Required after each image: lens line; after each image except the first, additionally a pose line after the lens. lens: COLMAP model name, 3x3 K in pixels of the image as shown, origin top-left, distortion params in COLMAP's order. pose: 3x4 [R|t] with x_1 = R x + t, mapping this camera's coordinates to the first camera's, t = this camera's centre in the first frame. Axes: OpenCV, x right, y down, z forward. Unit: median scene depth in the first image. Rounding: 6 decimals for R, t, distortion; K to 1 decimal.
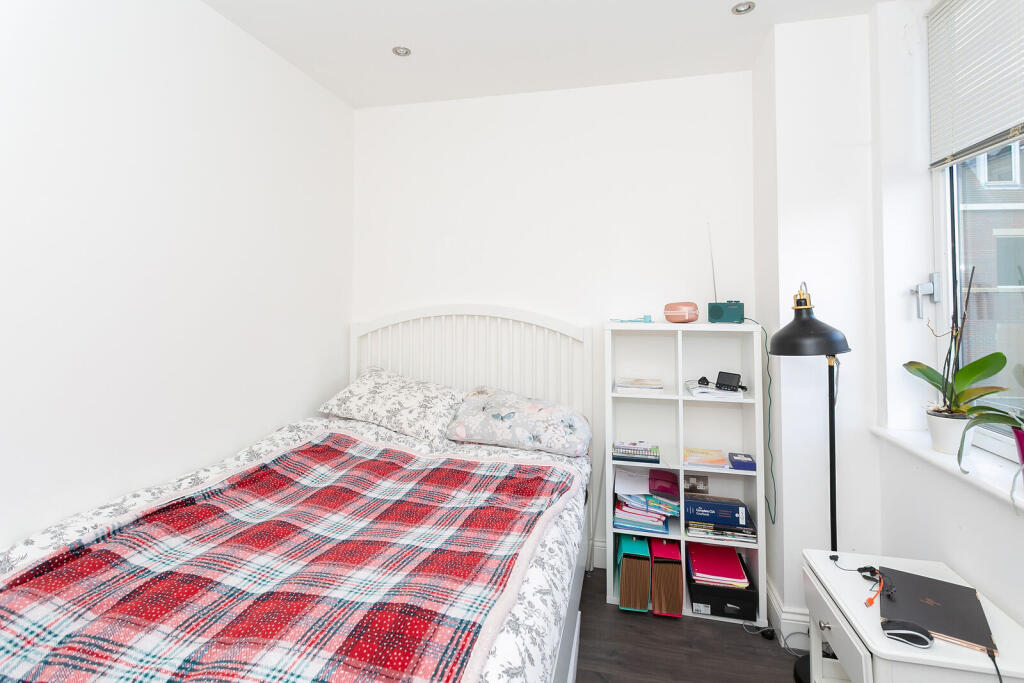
lens RADIAL K [[497.0, 0, 509.1], [0, 497.0, 292.6], [0, 0, 1]] dist [-0.001652, -0.000042]
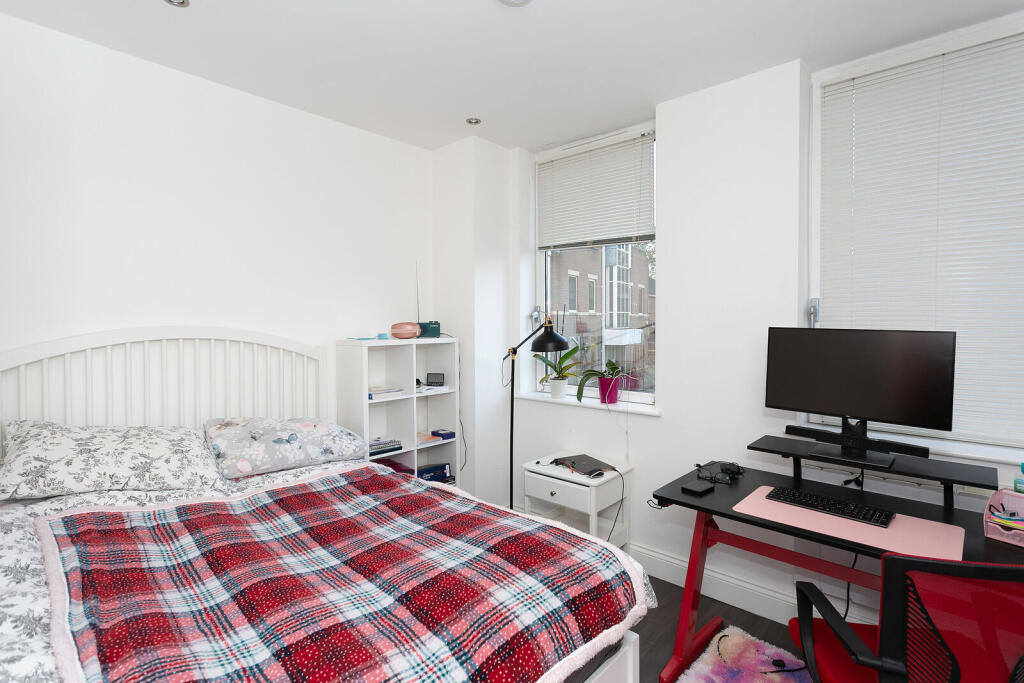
lens RADIAL K [[491.9, 0, 512.0], [0, 491.9, 341.5], [0, 0, 1]] dist [0.001559, 0.000250]
pose [[0.487694, -0.037064, 0.872228, -0.671065], [-0.017415, 0.998487, 0.052167, -0.002528], [-0.872841, -0.040631, 0.486310, 0.156661]]
